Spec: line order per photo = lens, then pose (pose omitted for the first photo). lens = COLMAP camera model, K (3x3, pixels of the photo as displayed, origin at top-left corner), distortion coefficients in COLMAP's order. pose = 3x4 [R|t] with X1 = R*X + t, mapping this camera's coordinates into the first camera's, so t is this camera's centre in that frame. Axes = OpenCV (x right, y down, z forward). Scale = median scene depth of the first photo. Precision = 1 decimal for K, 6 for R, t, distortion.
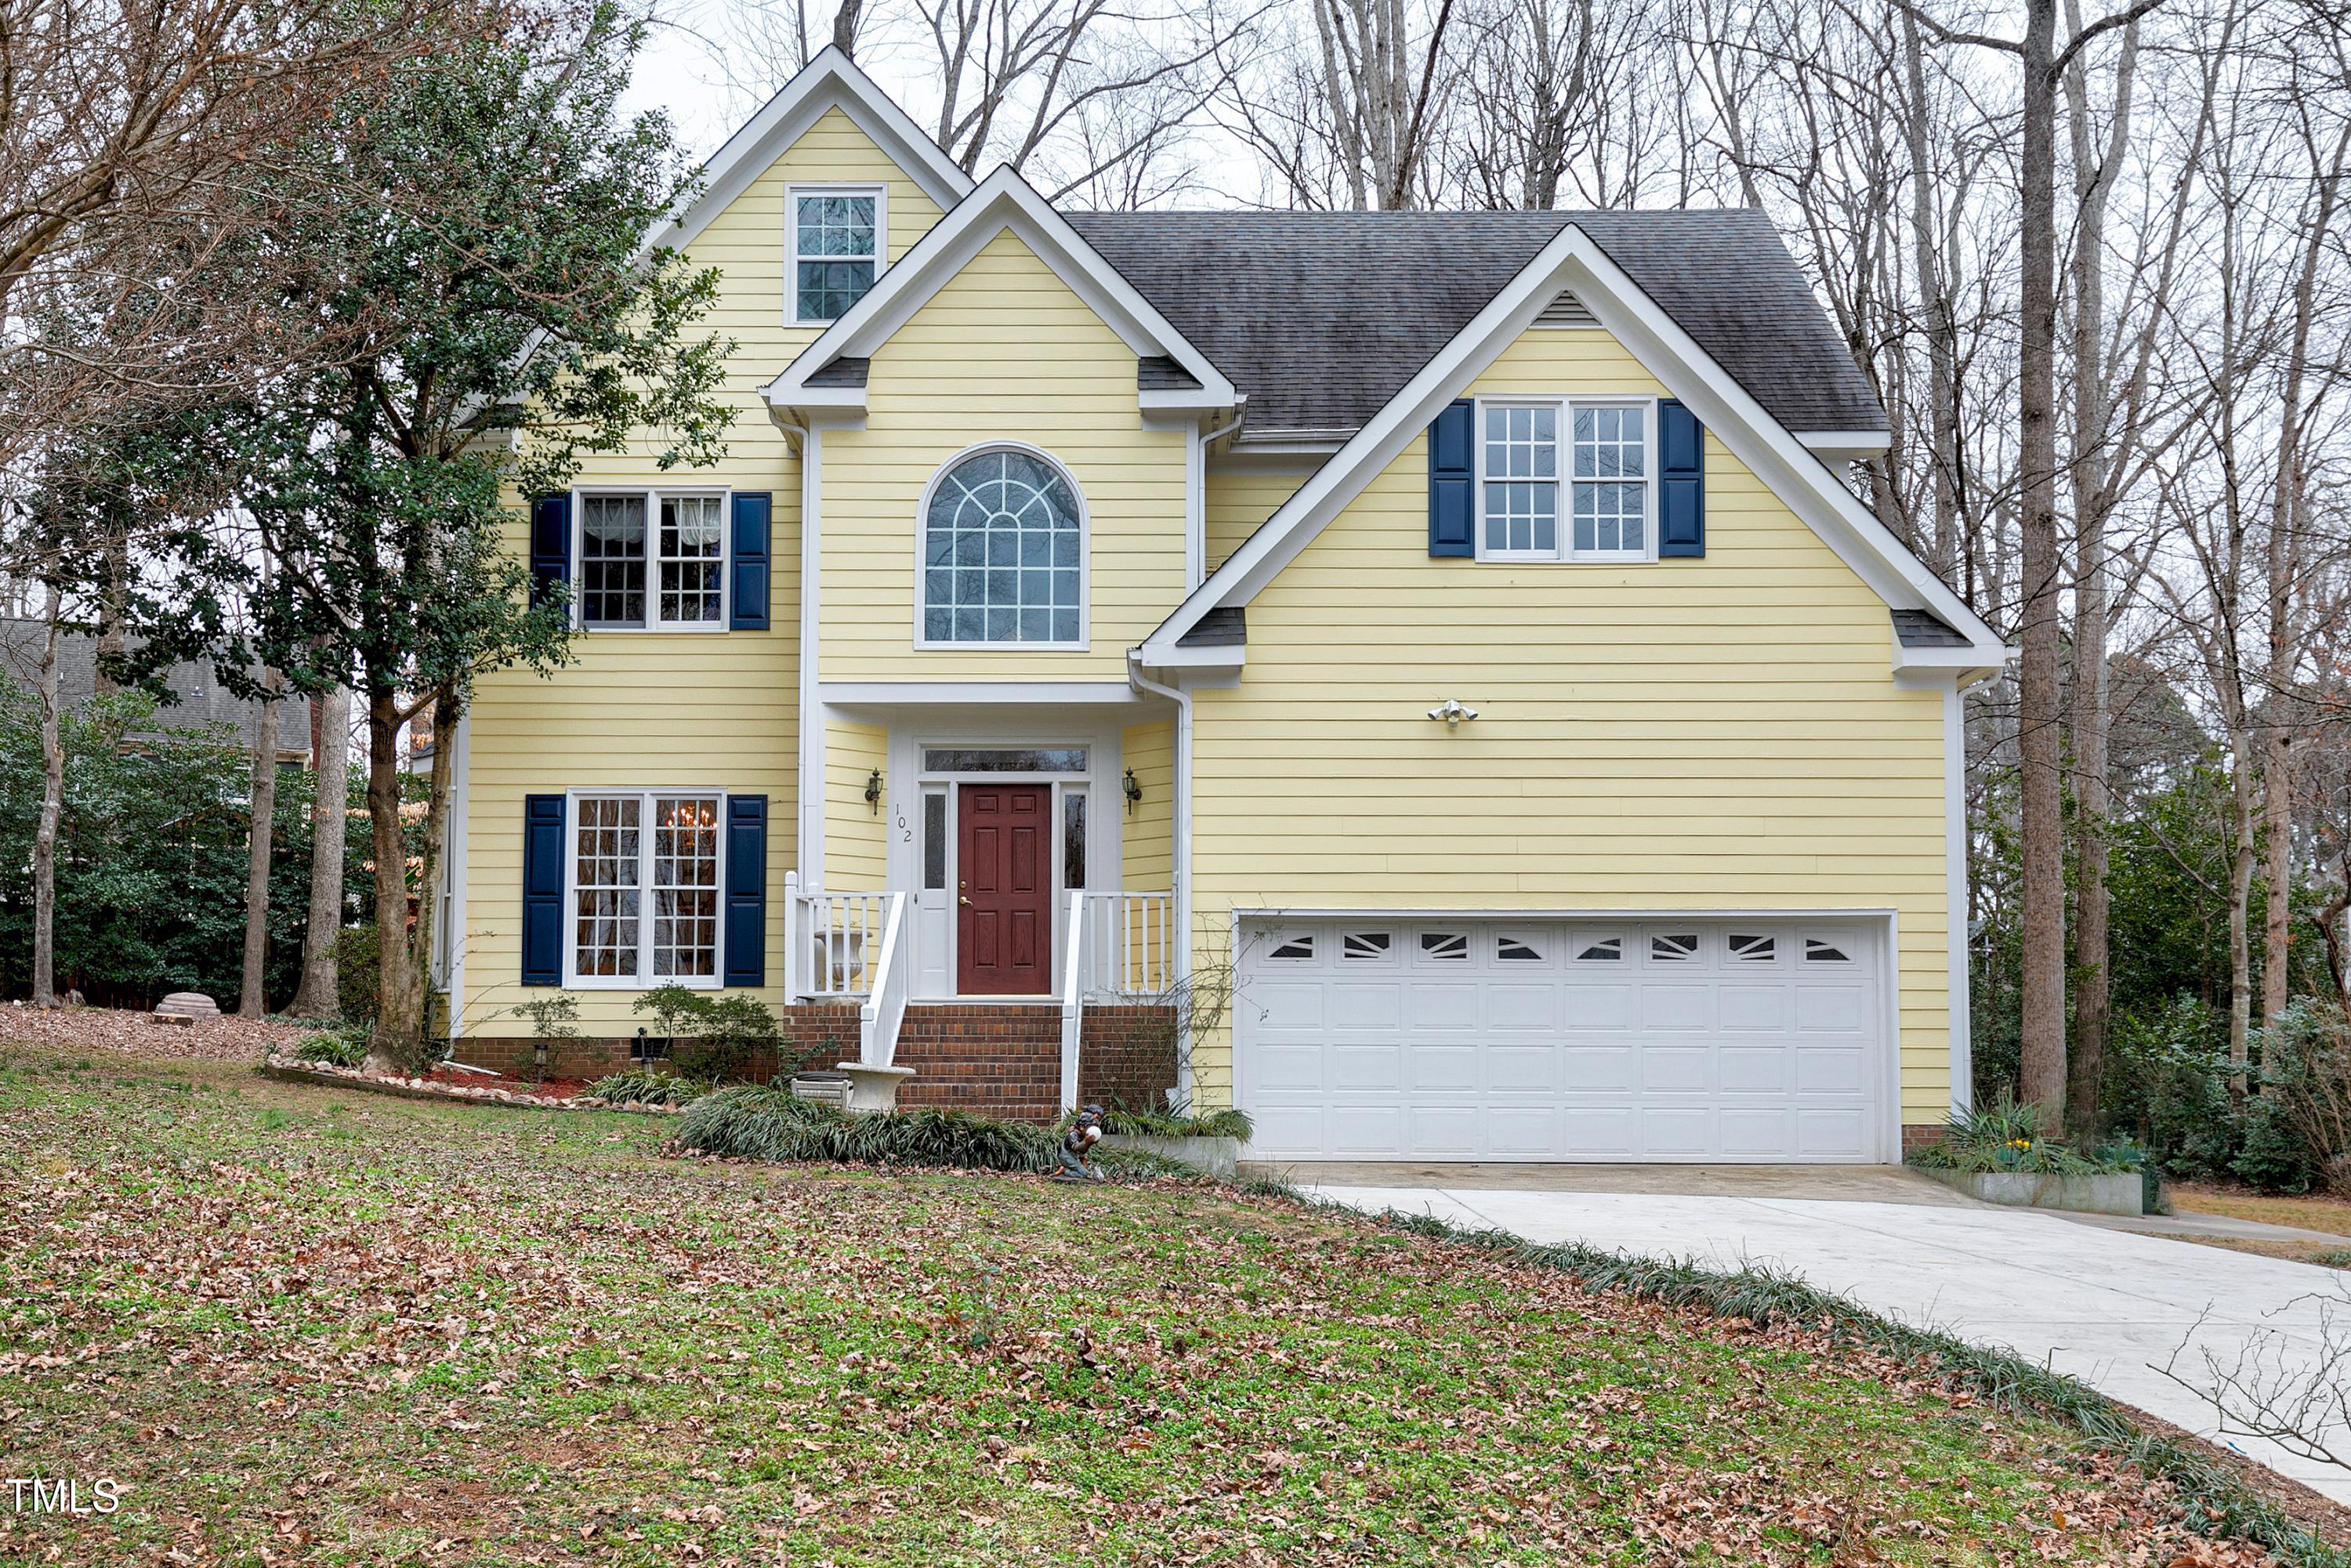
lens RADIAL K [[2410.8, 0, 1166.5], [0, 2410.8, 659.9], [0, 0, 1]] dist [0.012617, -0.008760]
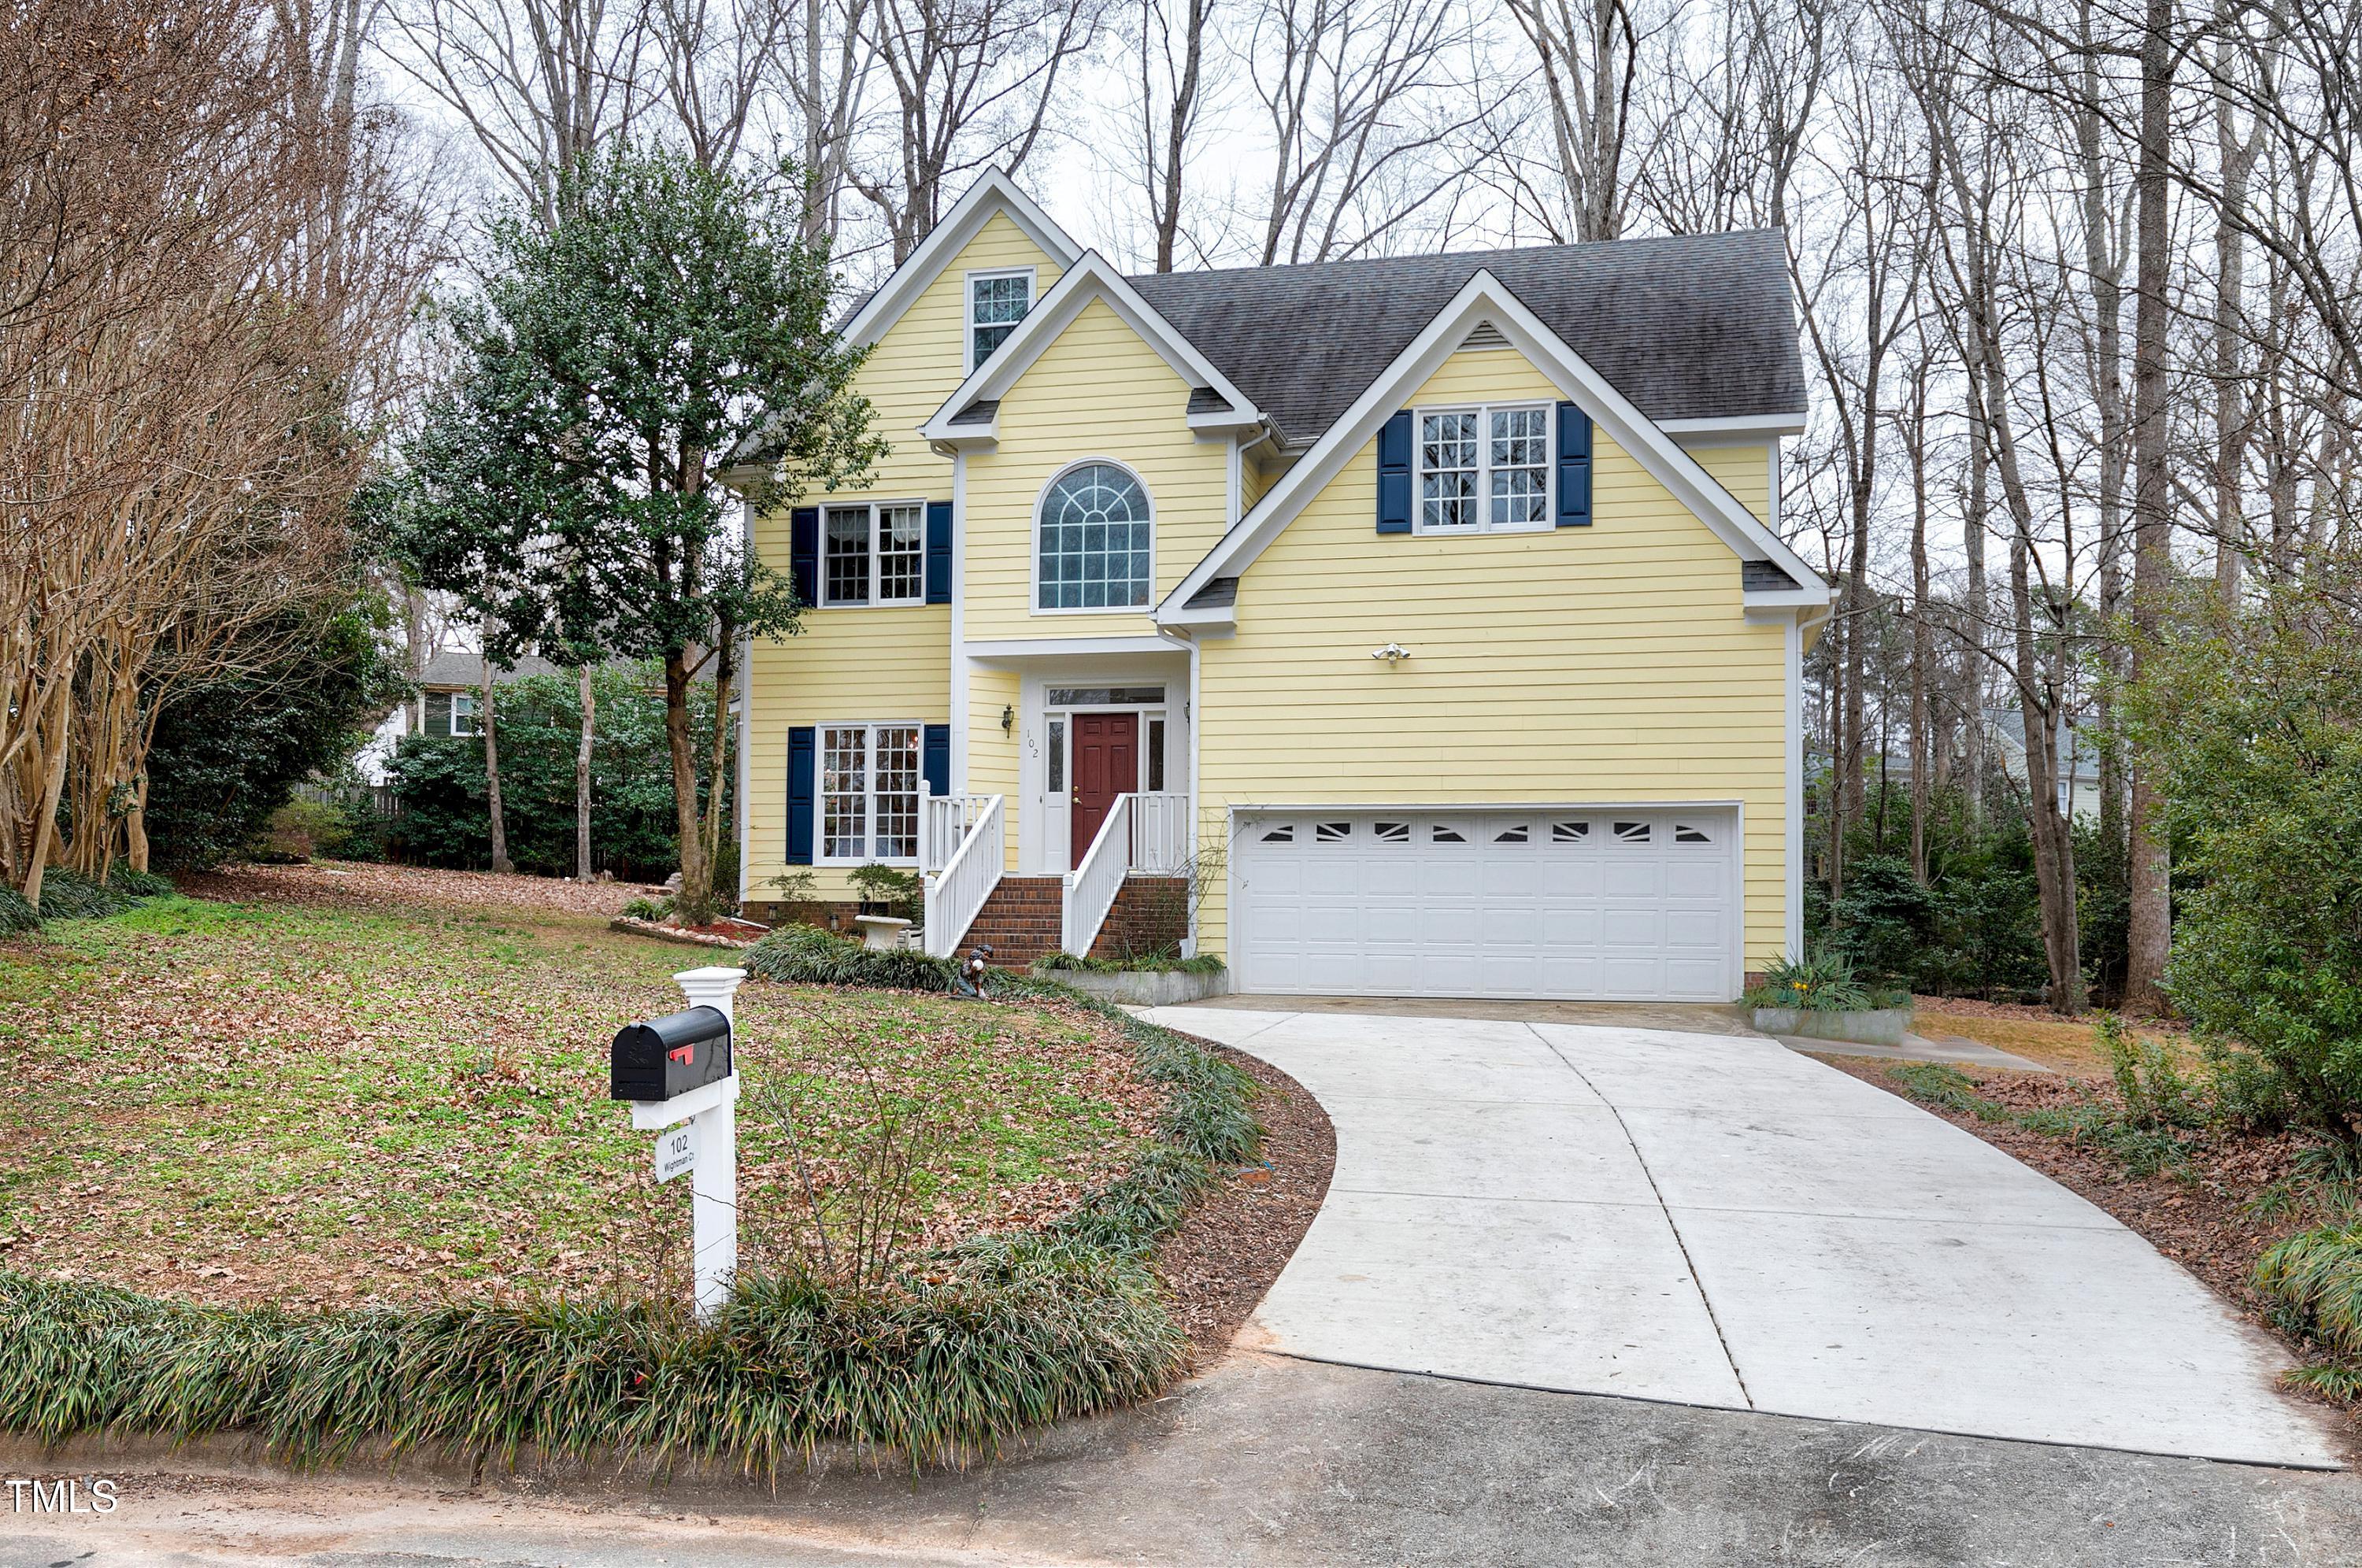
lens RADIAL K [[1959.4, 0, 1143.3], [0, 1959.4, 637.3], [0, 0, 1]] dist [0.000645, 0.001322]
pose [[0.972534, -0.028148, -0.231051, 0.220609], [0.031745, 0.999426, 0.011864, -0.003216], [0.230584, -0.018873, 0.972869, -0.055627]]
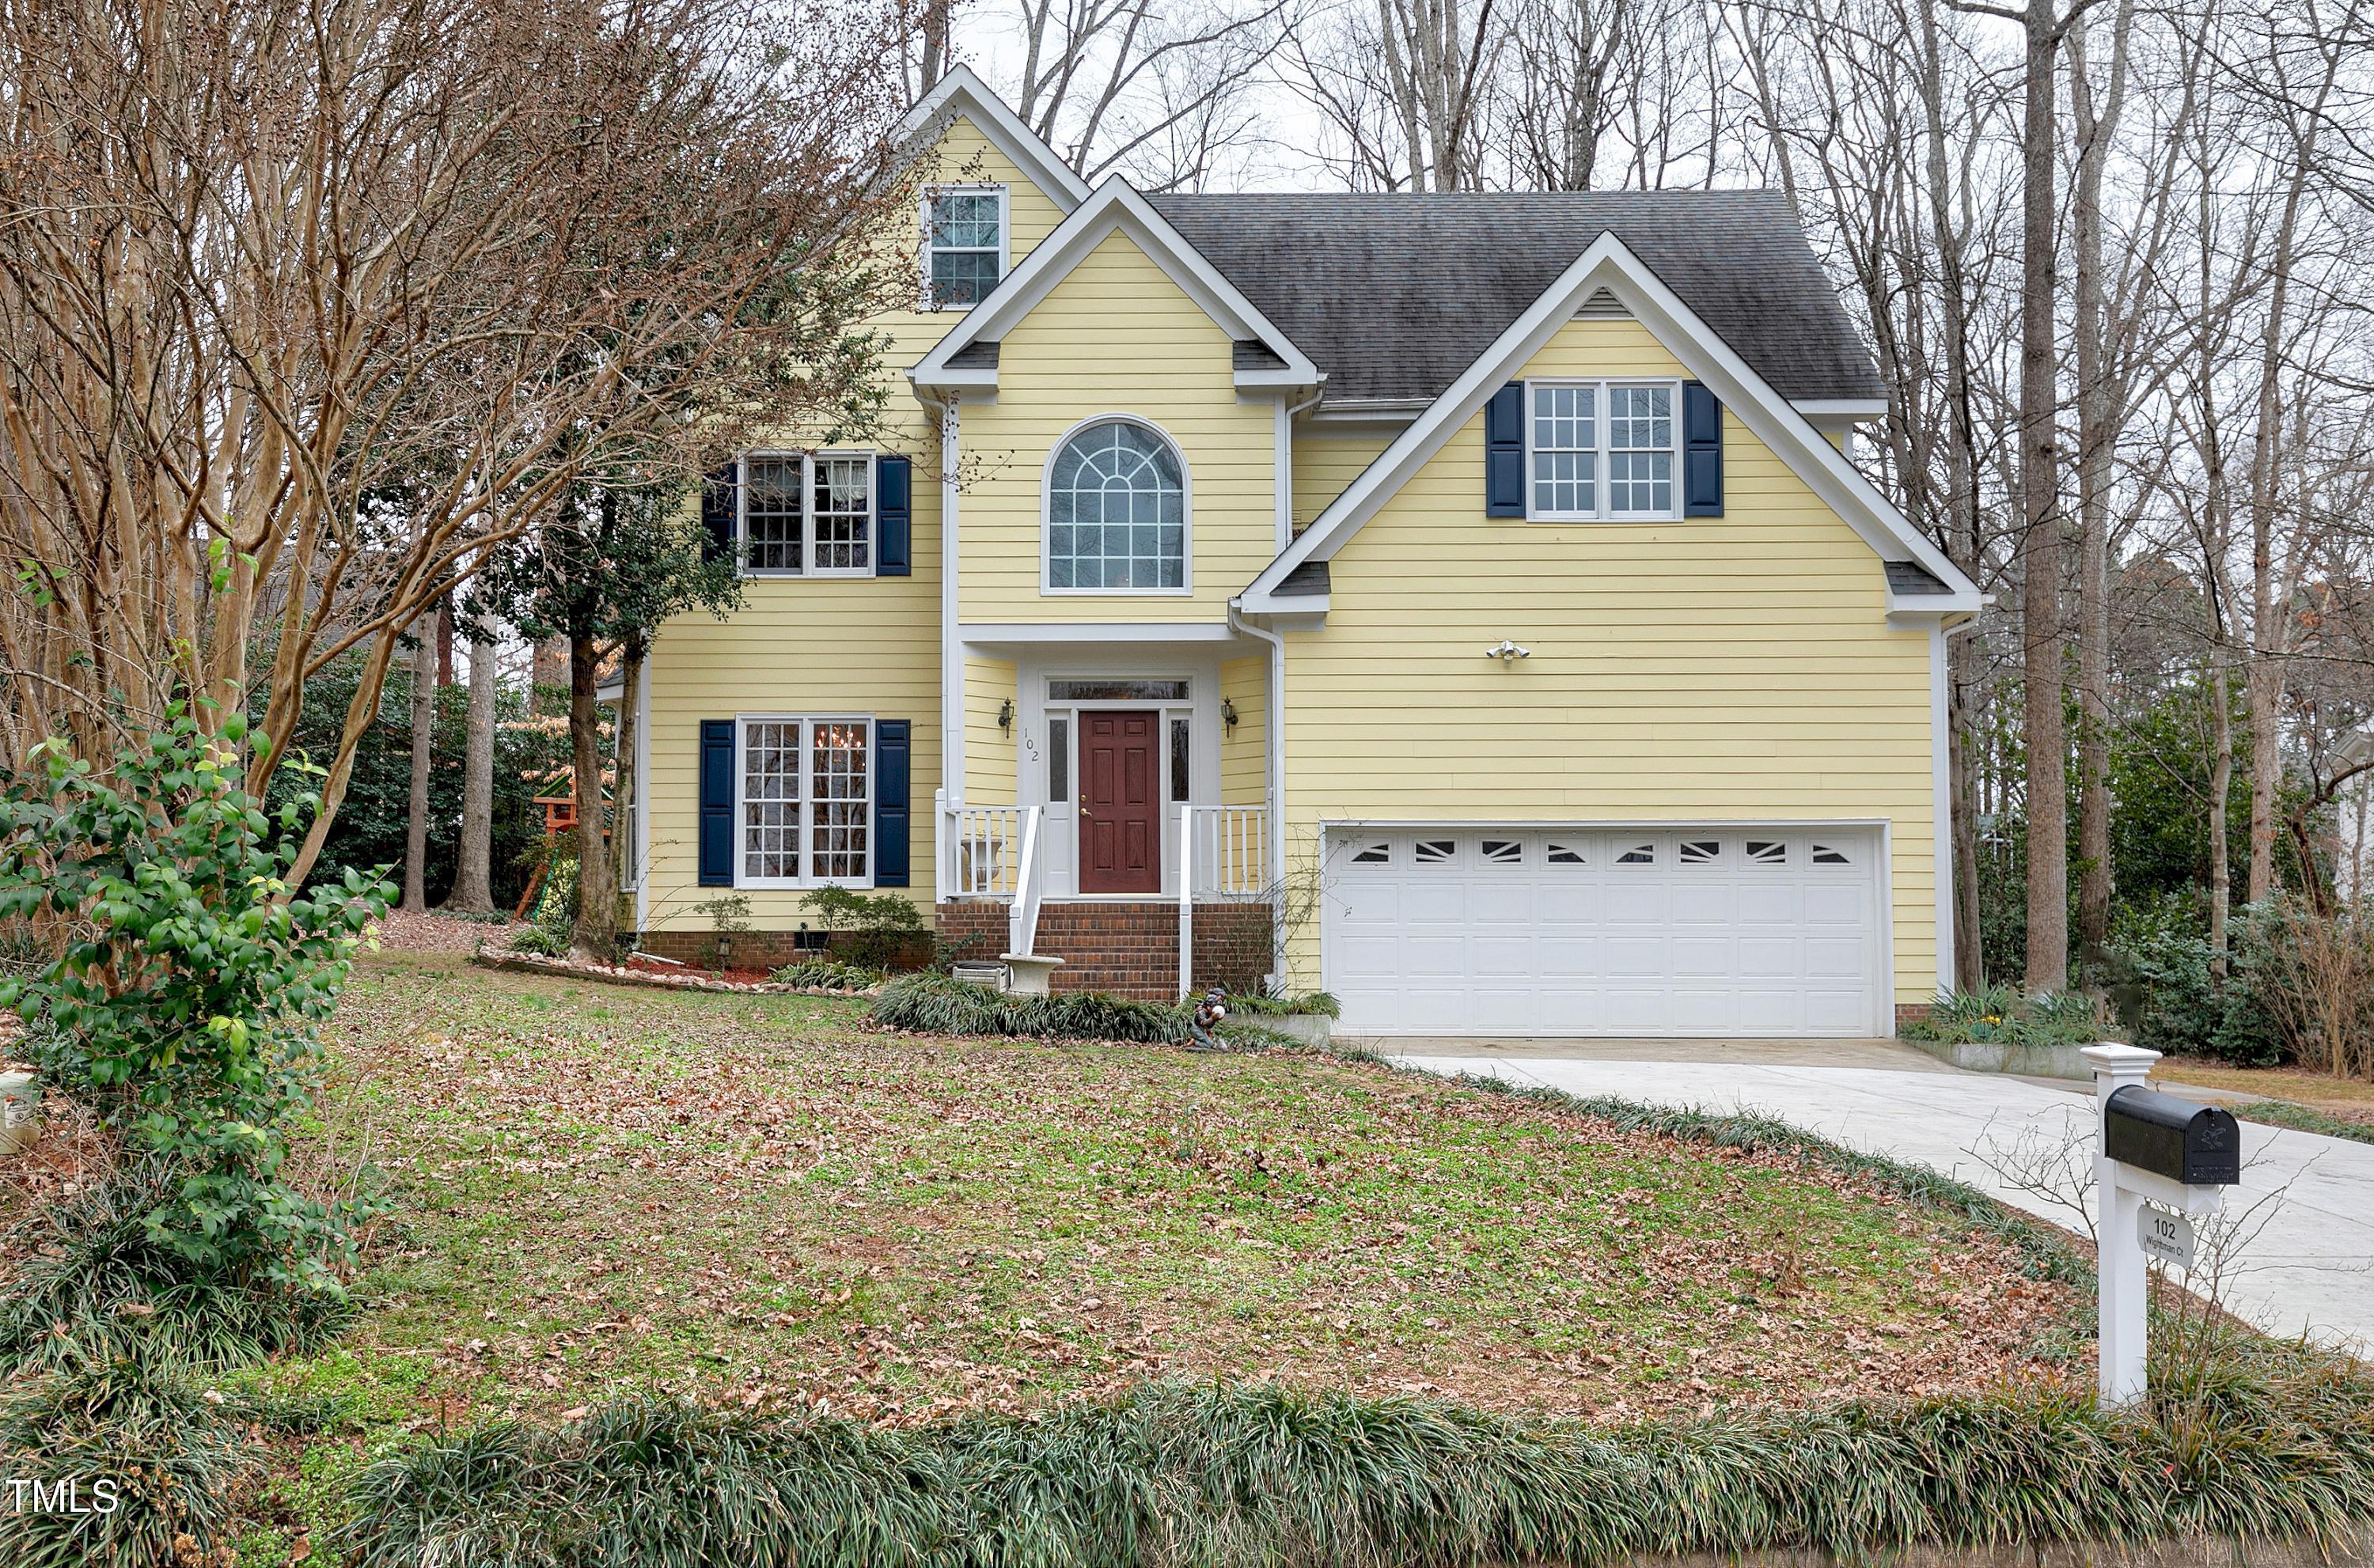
lens RADIAL K [[2329.7, 0, 1195.2], [0, 2329.7, 541.9], [0, 0, 1]] dist [0.008176, 0.011623]
pose [[0.999913, -0.004744, -0.012347, -0.017427], [0.004653, 0.999962, -0.007393, -0.022372], [0.012382, 0.007335, 0.999896, -0.123318]]
